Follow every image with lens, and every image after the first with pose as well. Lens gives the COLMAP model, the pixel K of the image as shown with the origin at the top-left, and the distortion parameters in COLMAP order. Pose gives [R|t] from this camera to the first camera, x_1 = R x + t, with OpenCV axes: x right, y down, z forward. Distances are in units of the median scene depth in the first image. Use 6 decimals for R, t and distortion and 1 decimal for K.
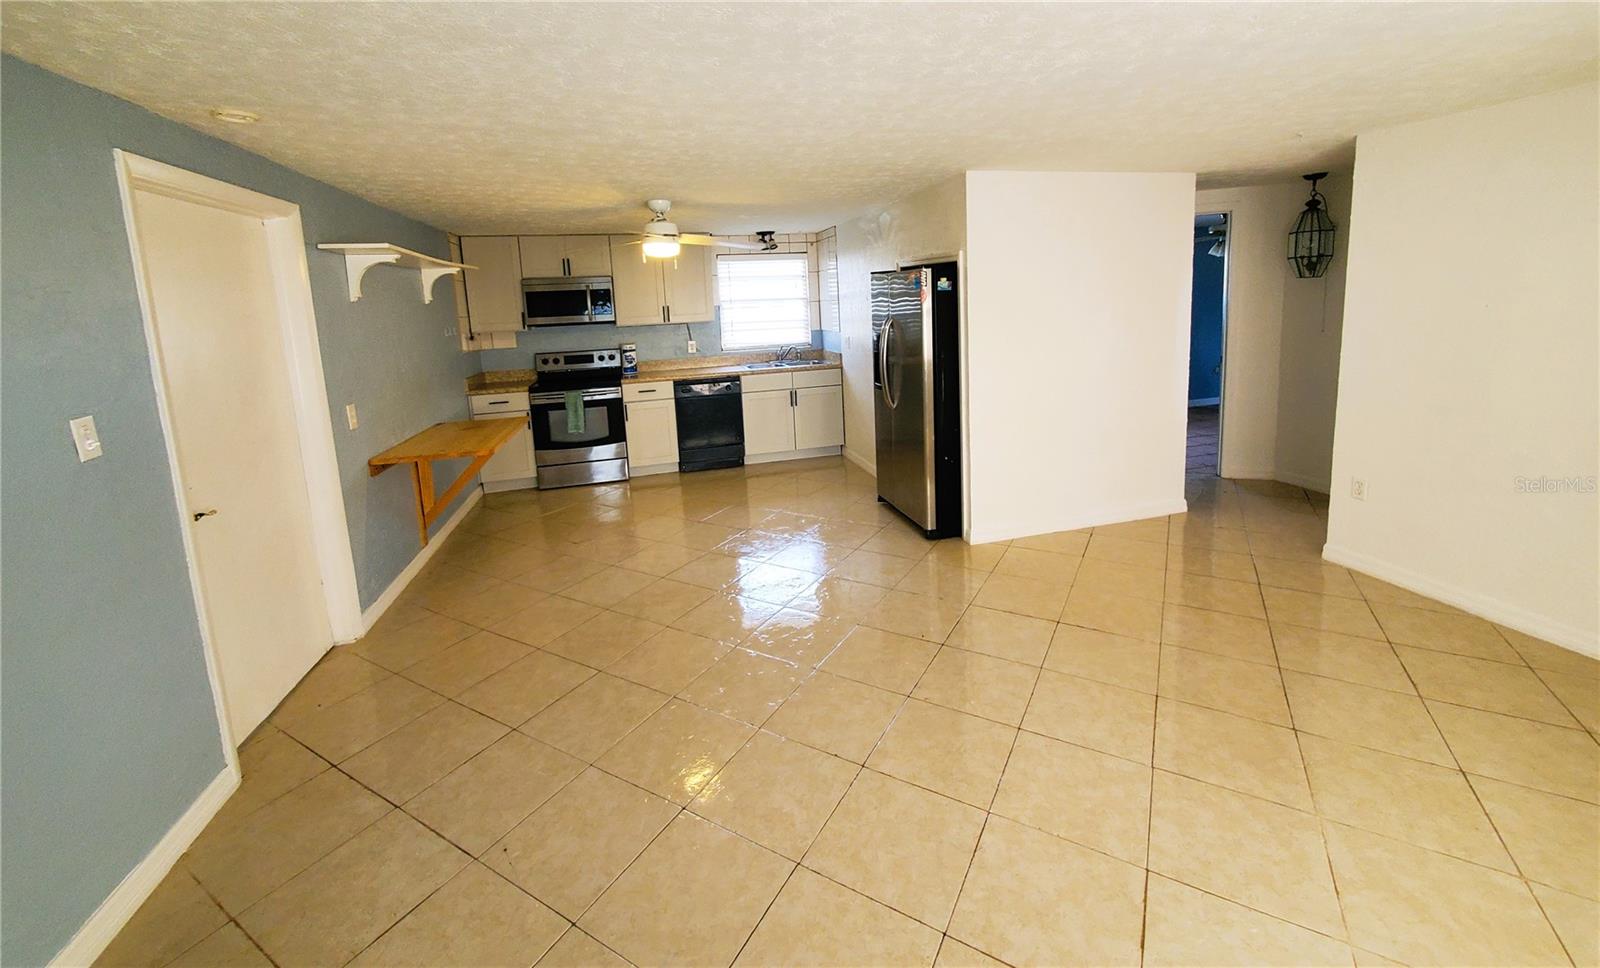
lens RADIAL K [[637.7, 0, 806.9], [0, 637.7, 389.3], [0, 0, 1]] dist [-0.000669, 0.000248]
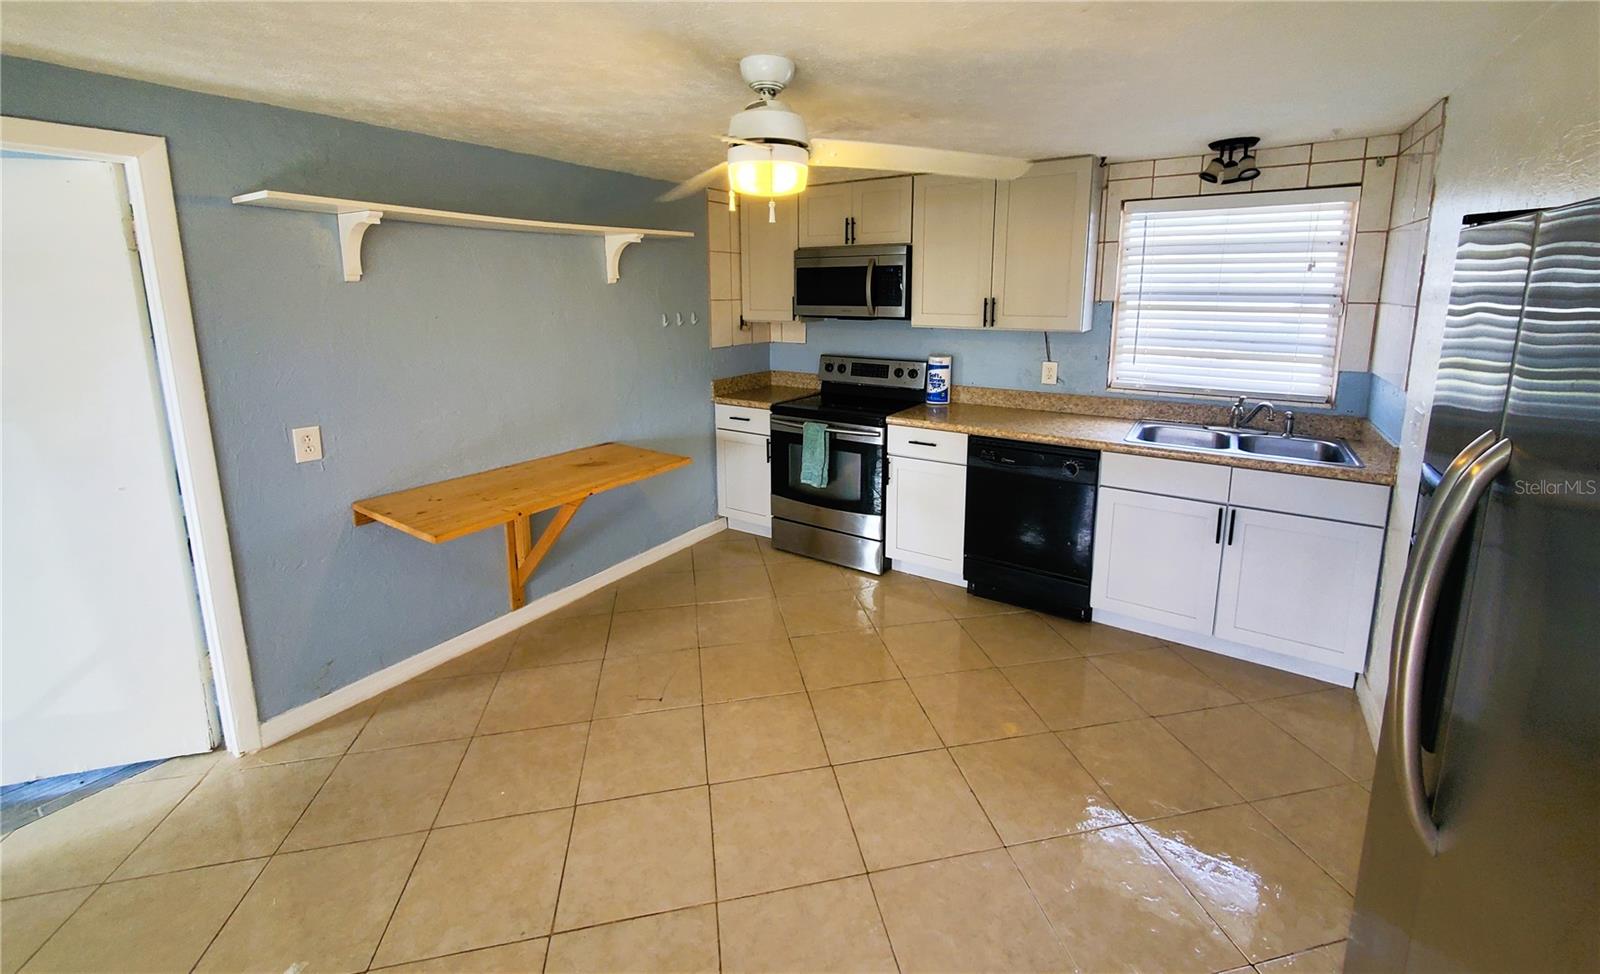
lens RADIAL K [[637.6, 0, 806.7], [0, 637.6, 389.5], [0, 0, 1]] dist [-0.000762, -0.000282]
pose [[0.666667, 0.156601, -0.728719, 0.096814], [-0.125790, 0.987294, 0.097091, -0.089674], [0.734665, 0.026938, 0.677895, 0.530207]]
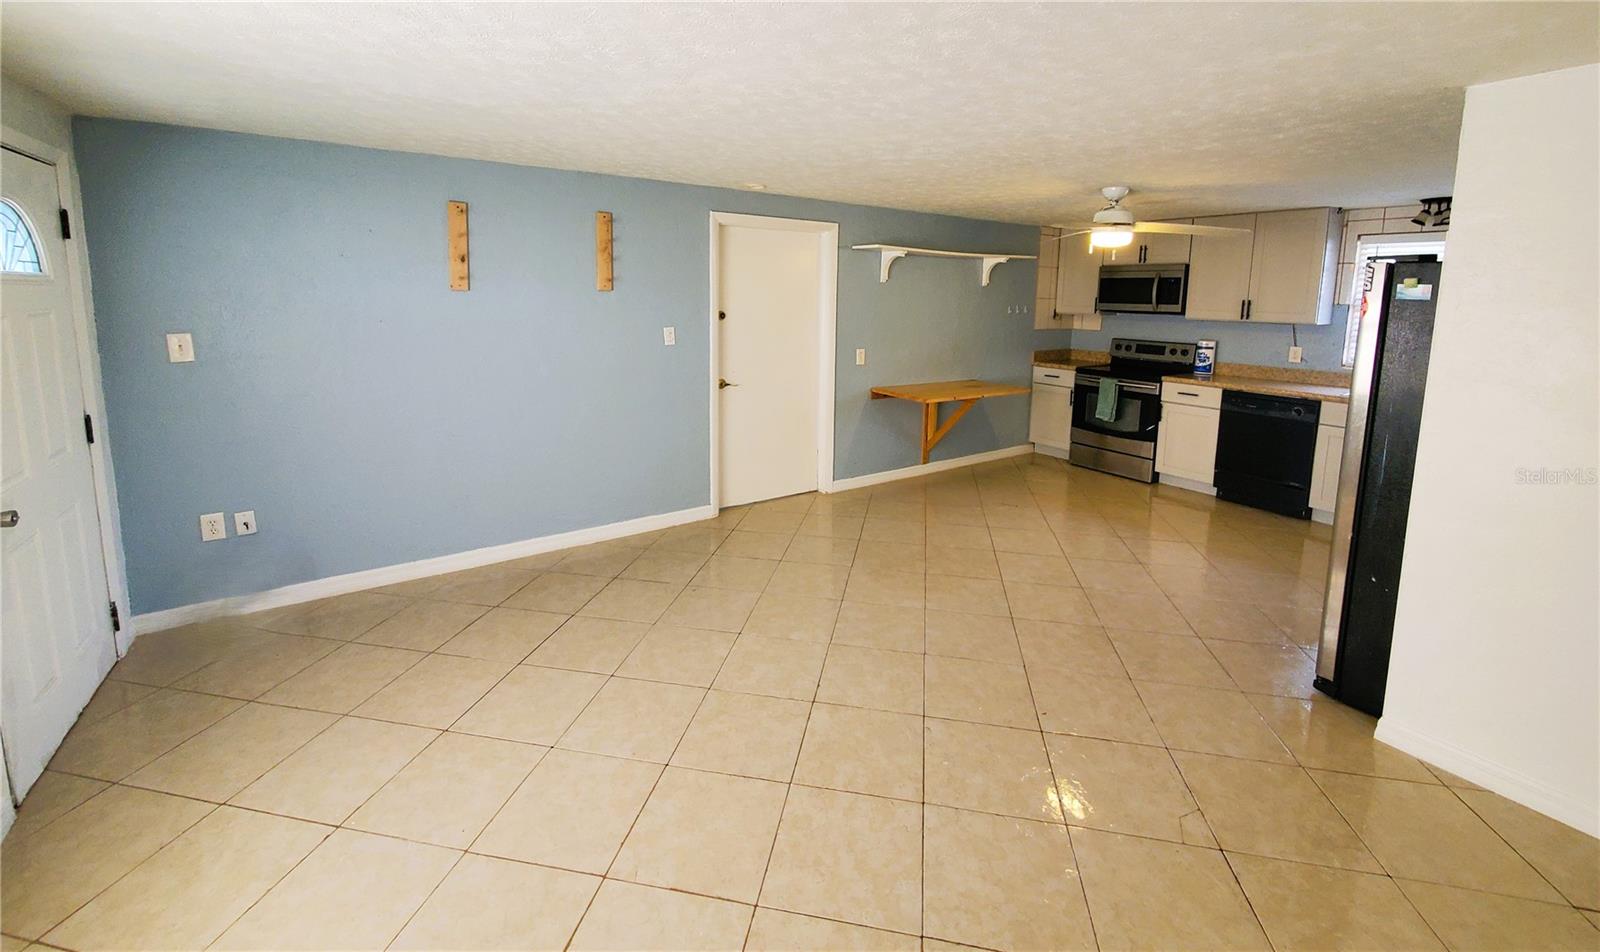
lens RADIAL K [[638.3, 0, 805.8], [0, 638.3, 371.0], [0, 0, 1]] dist [-0.001457, -0.000547]
pose [[0.336837, 0.164172, -0.927140, 0.390184], [-0.159060, 0.980451, 0.115824, -0.047104], [0.928031, 0.108457, 0.356365, 0.189513]]
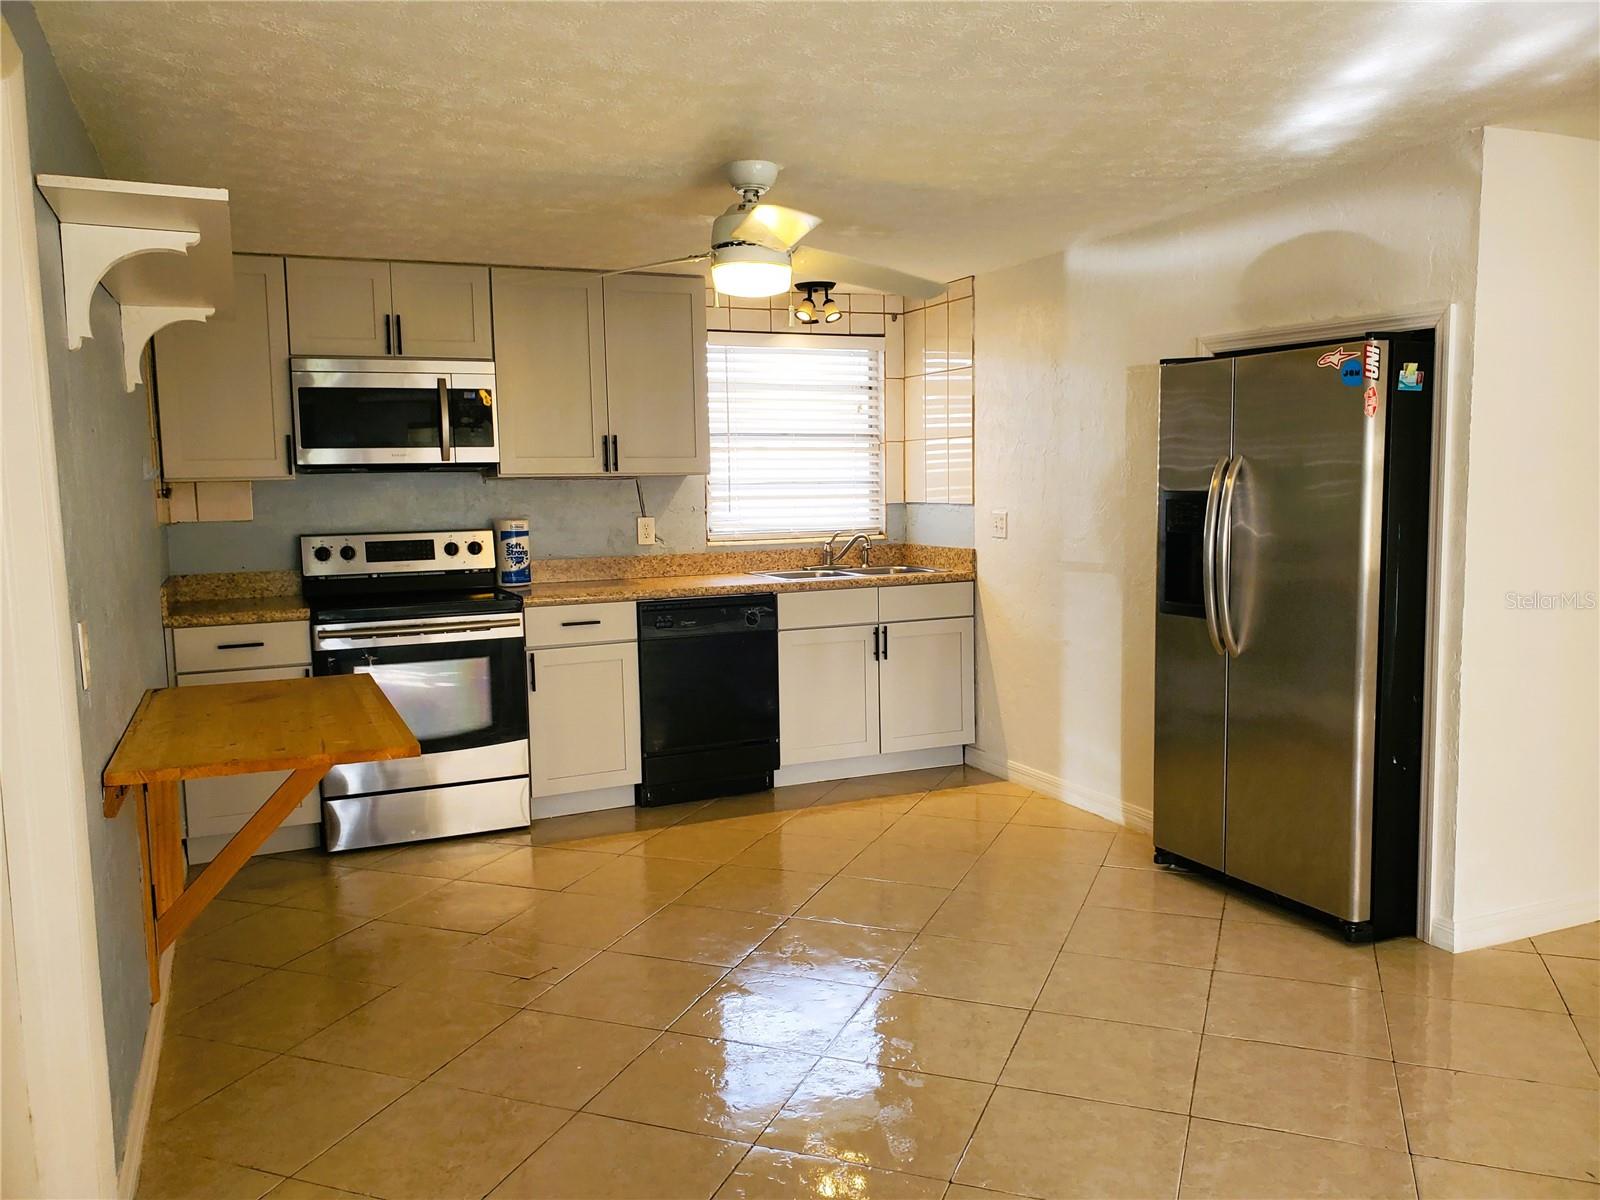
lens RADIAL K [[1252.7, 0, 788.8], [0, 1252.7, 611.7], [0, 0, 1]] dist [0.037411, -0.026040]
pose [[0.988543, 0.010139, 0.150599, -0.240157], [-0.005050, 0.999405, -0.034133, 0.023798], [-0.150856, 0.032981, 0.988005, 0.121730]]
